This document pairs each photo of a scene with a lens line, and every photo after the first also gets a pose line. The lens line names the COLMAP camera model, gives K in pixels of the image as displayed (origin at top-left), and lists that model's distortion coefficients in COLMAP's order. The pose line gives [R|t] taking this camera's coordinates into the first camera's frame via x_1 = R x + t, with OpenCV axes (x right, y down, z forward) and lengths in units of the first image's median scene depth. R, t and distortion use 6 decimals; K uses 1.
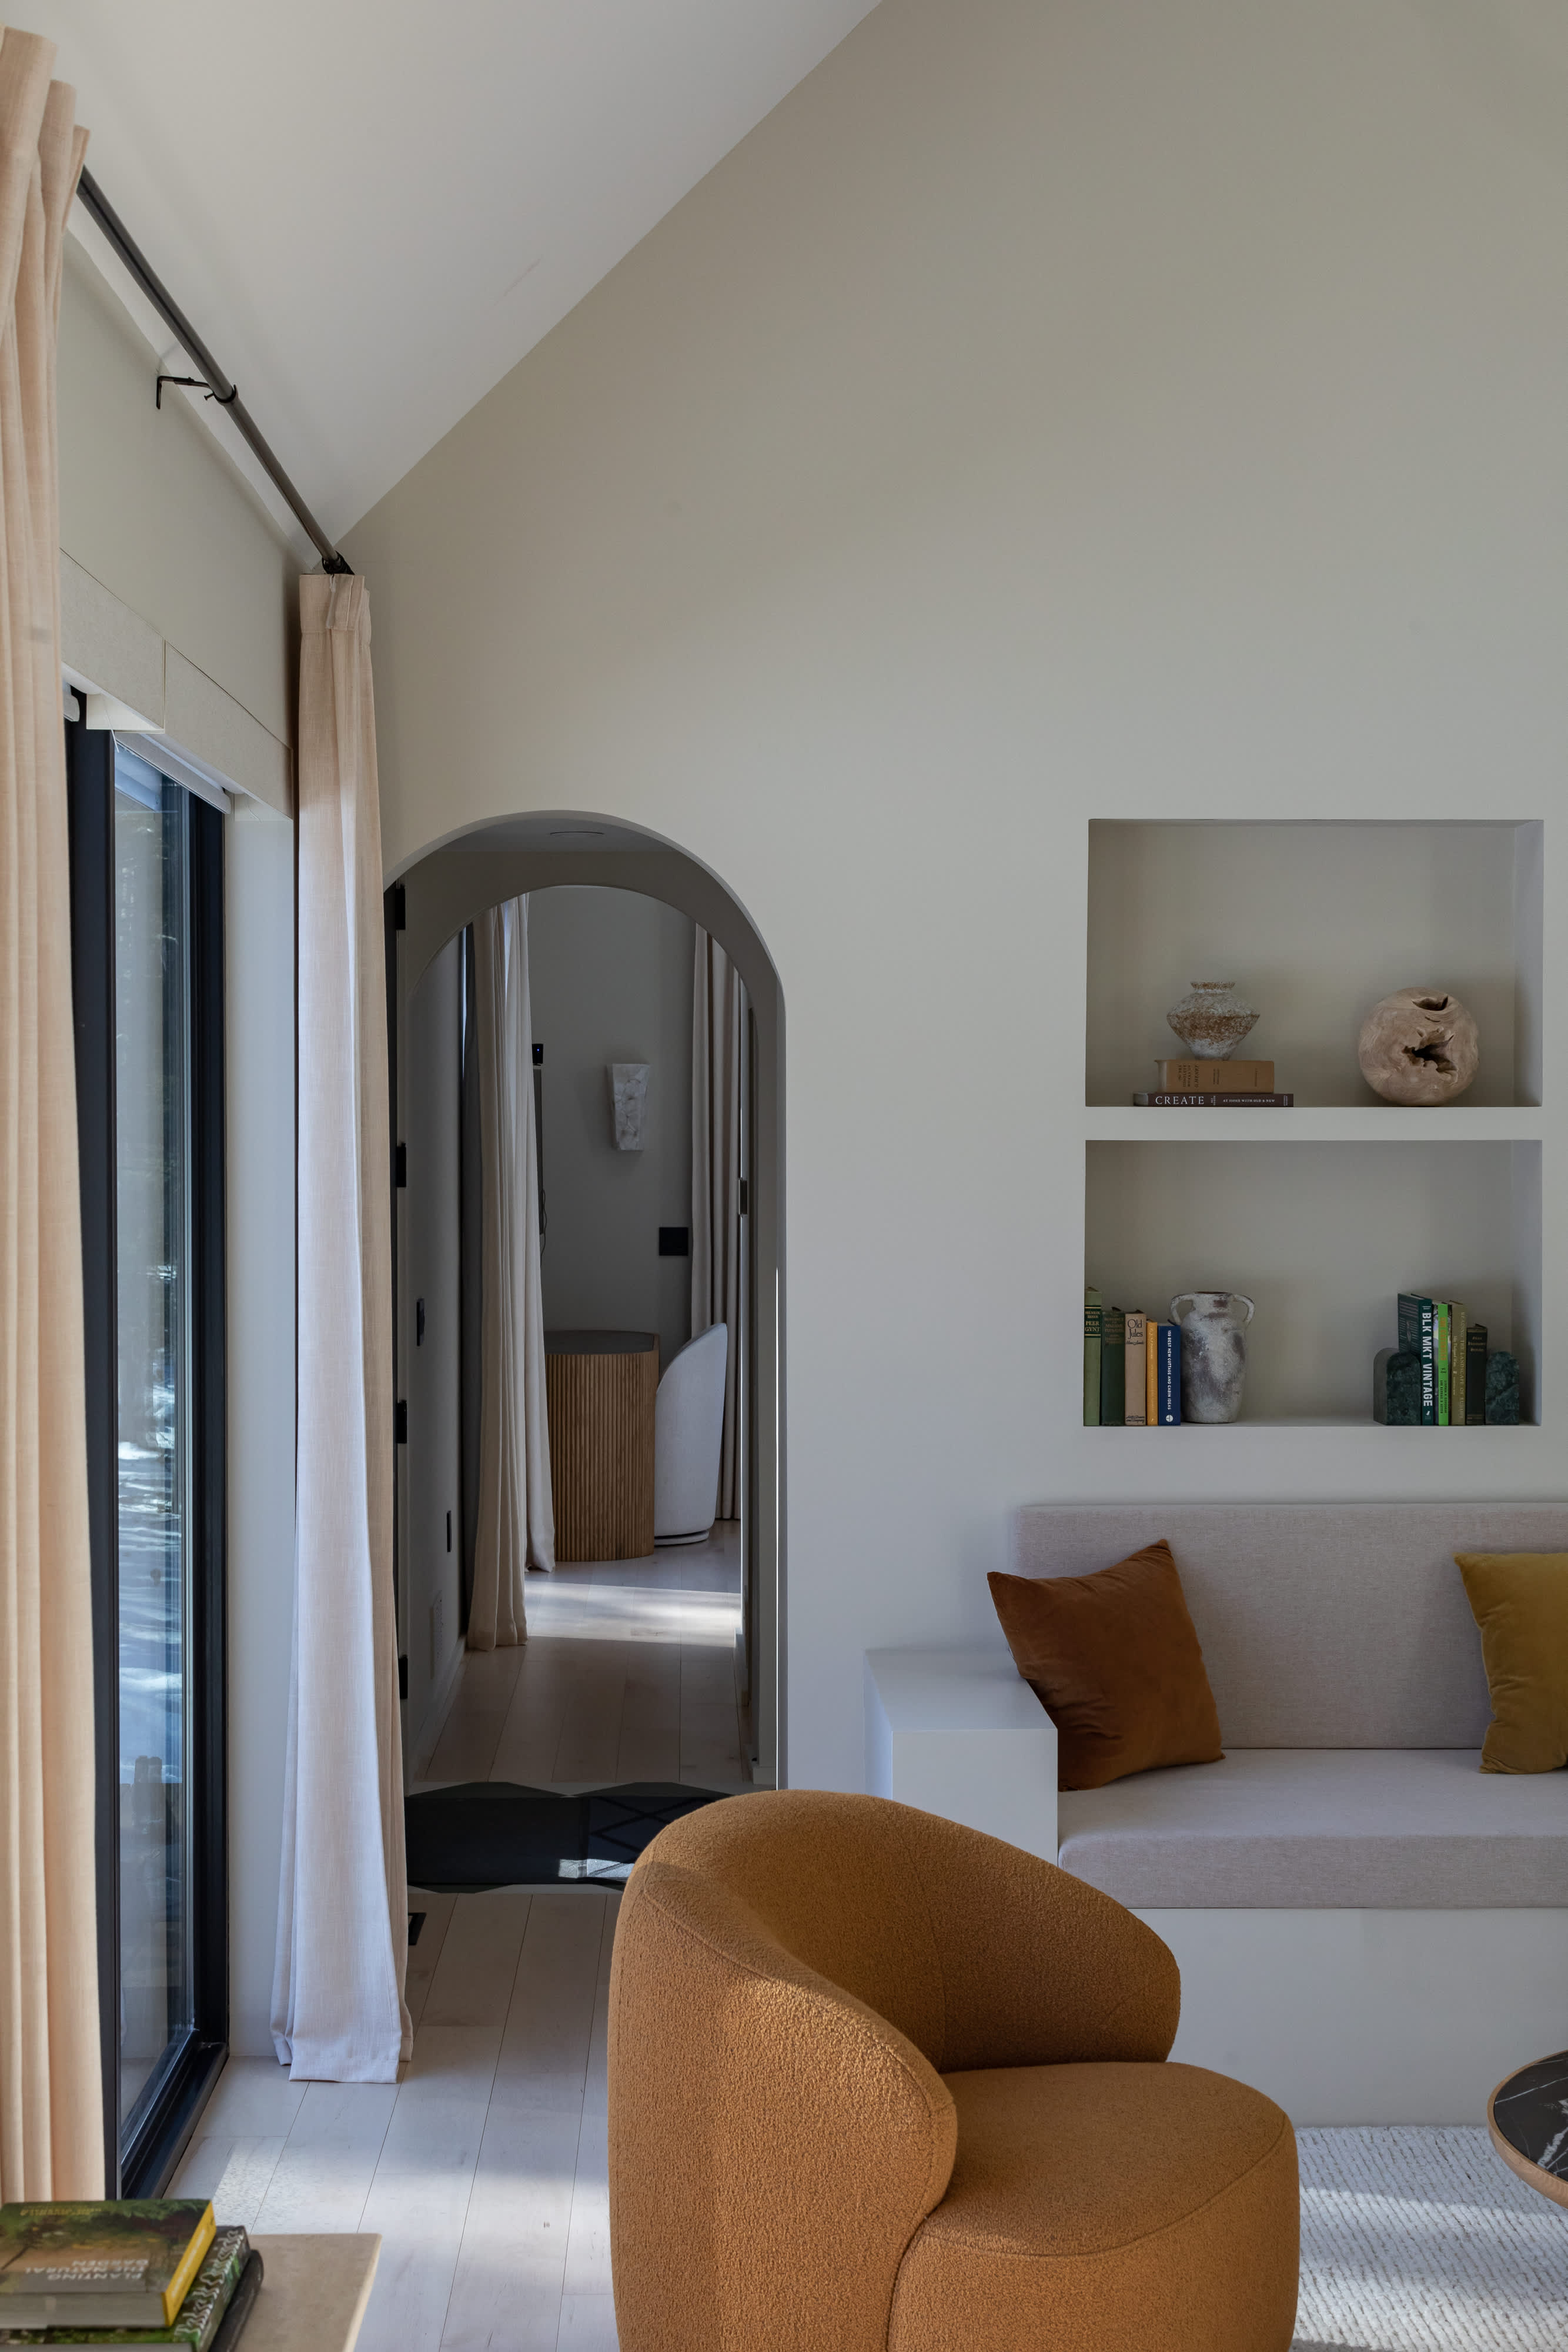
lens RADIAL K [[3399.0, 0, 784.0], [0, 3399.0, 1176.0], [0, 0, 1]] dist [0.054350, -0.164590]
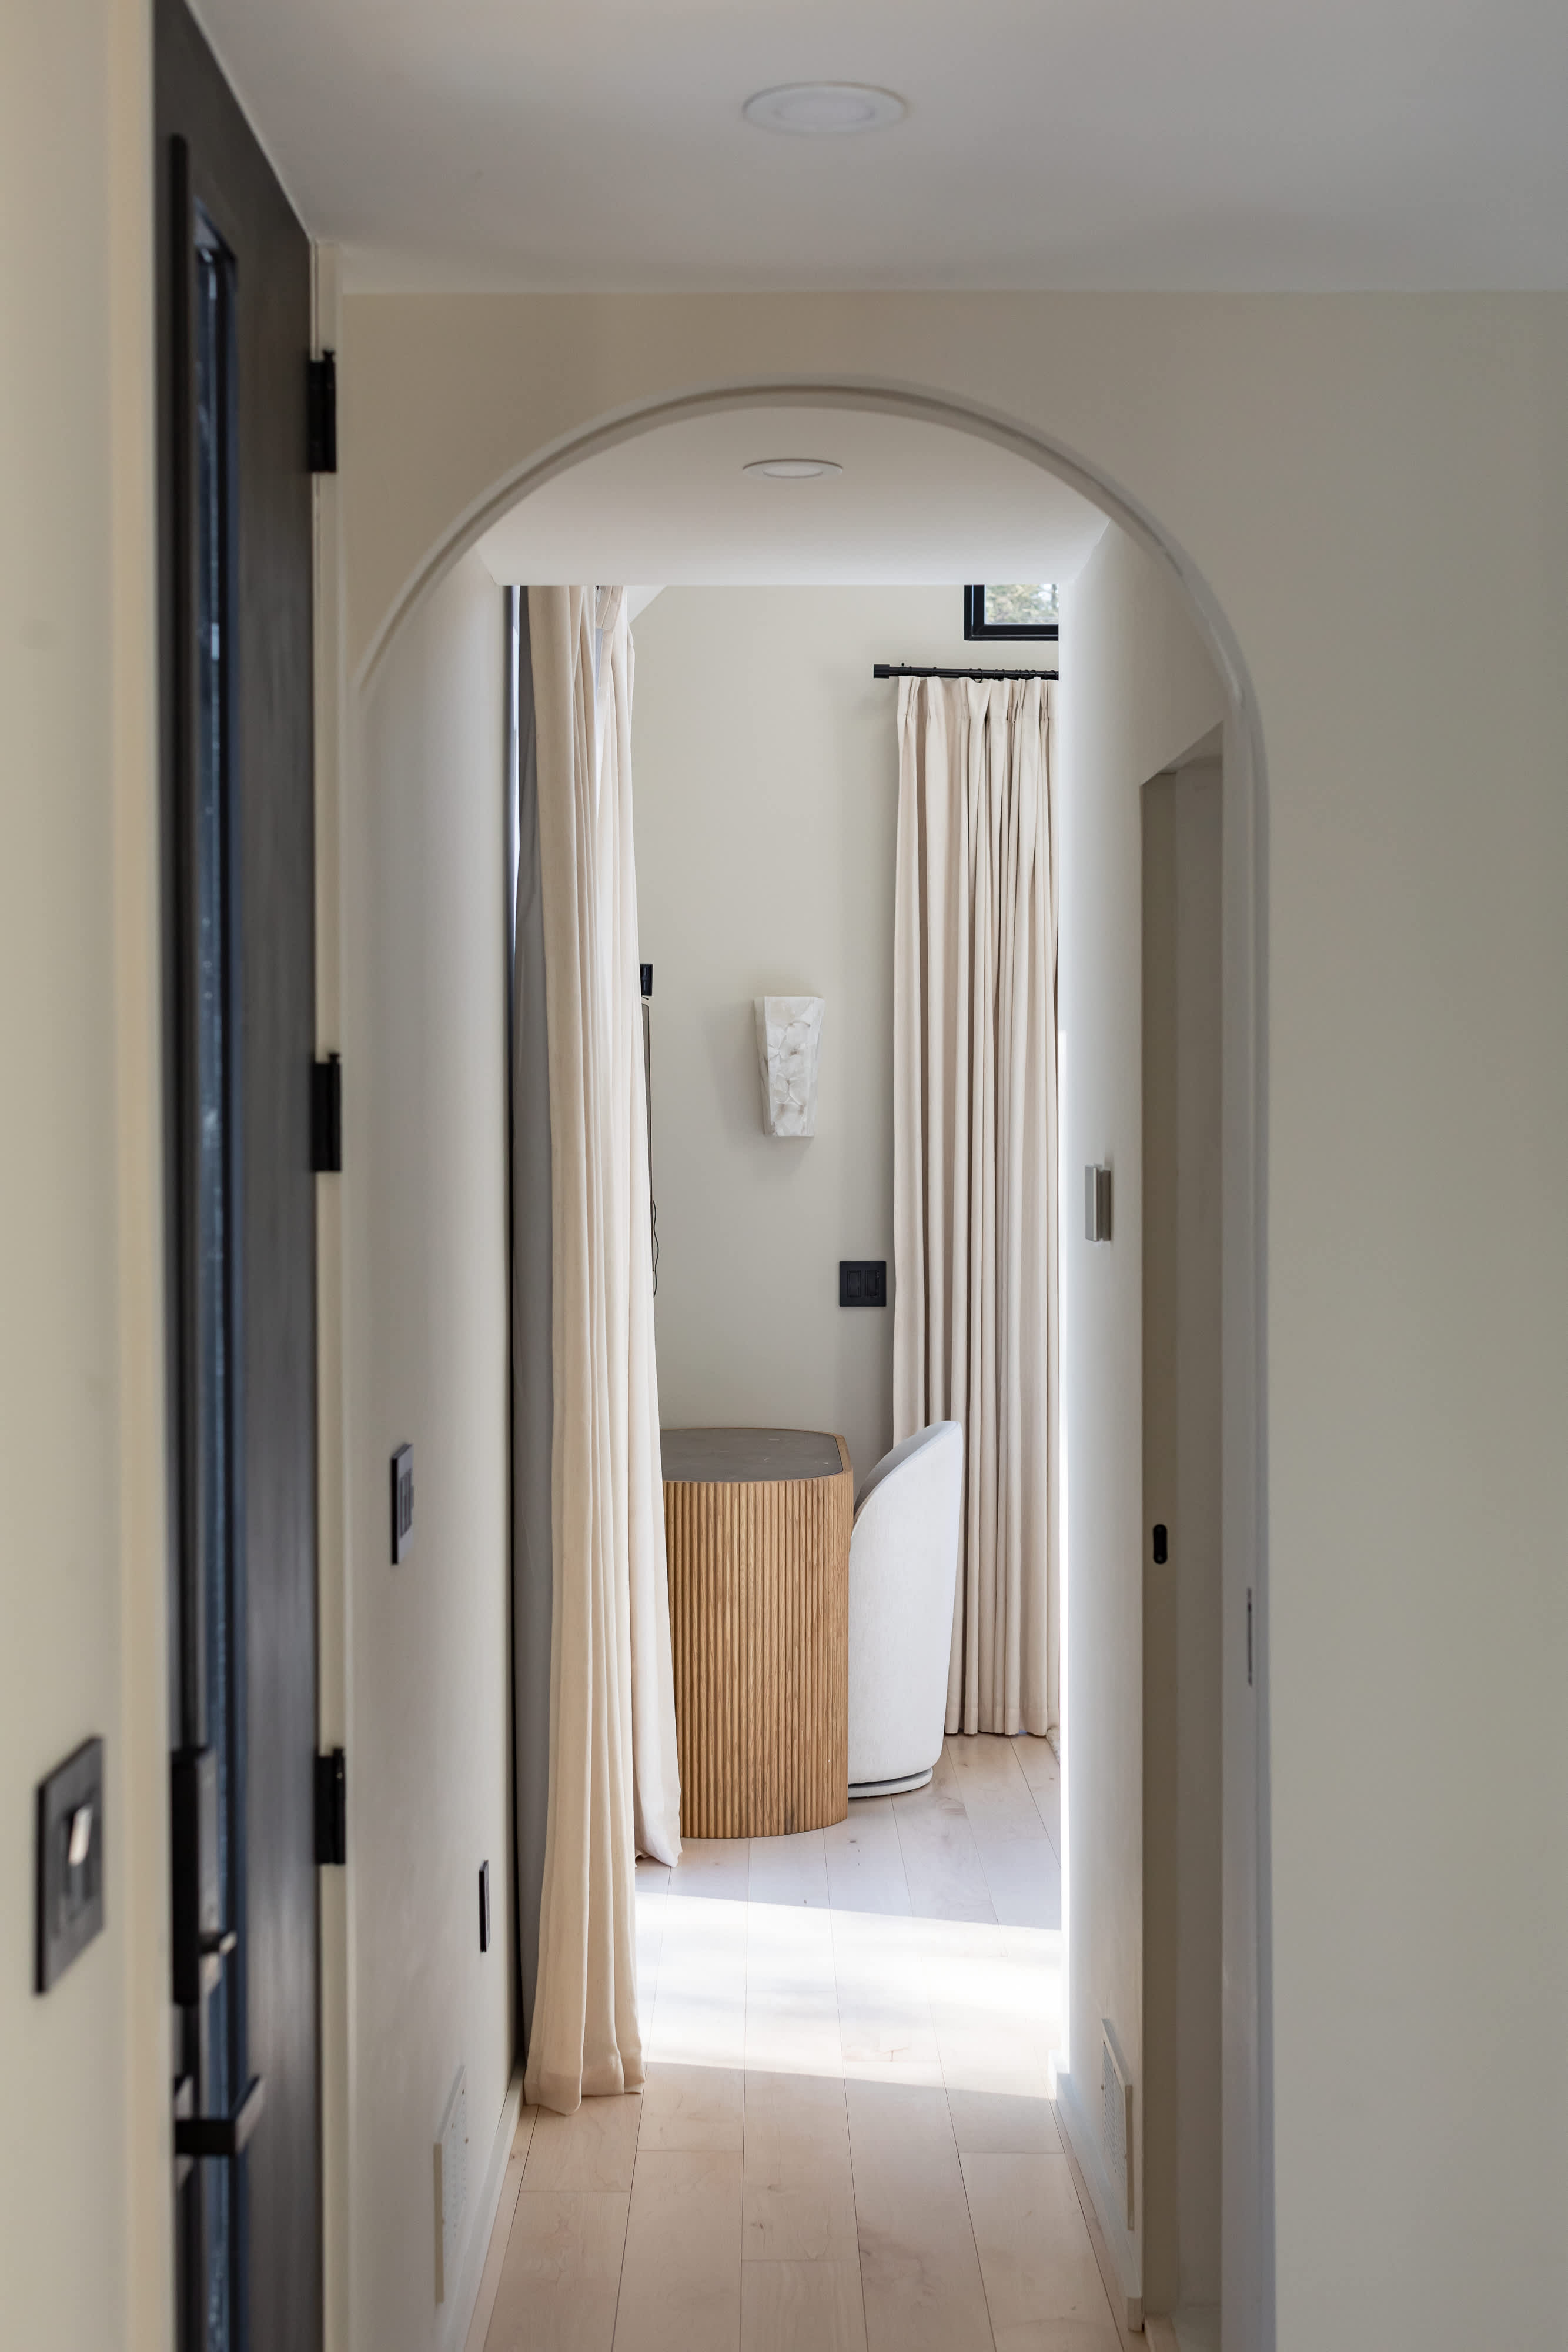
lens RADIAL K [[3399.0, 0, 784.0], [0, 3399.0, 1176.0], [0, 0, 1]] dist [0.054350, -0.164590]
pose [[0.999749, -0.003717, -0.022092, -0.036105], [0.003568, 0.999971, -0.006762, 0.004058], [0.022117, 0.006682, 0.999733, 0.414697]]
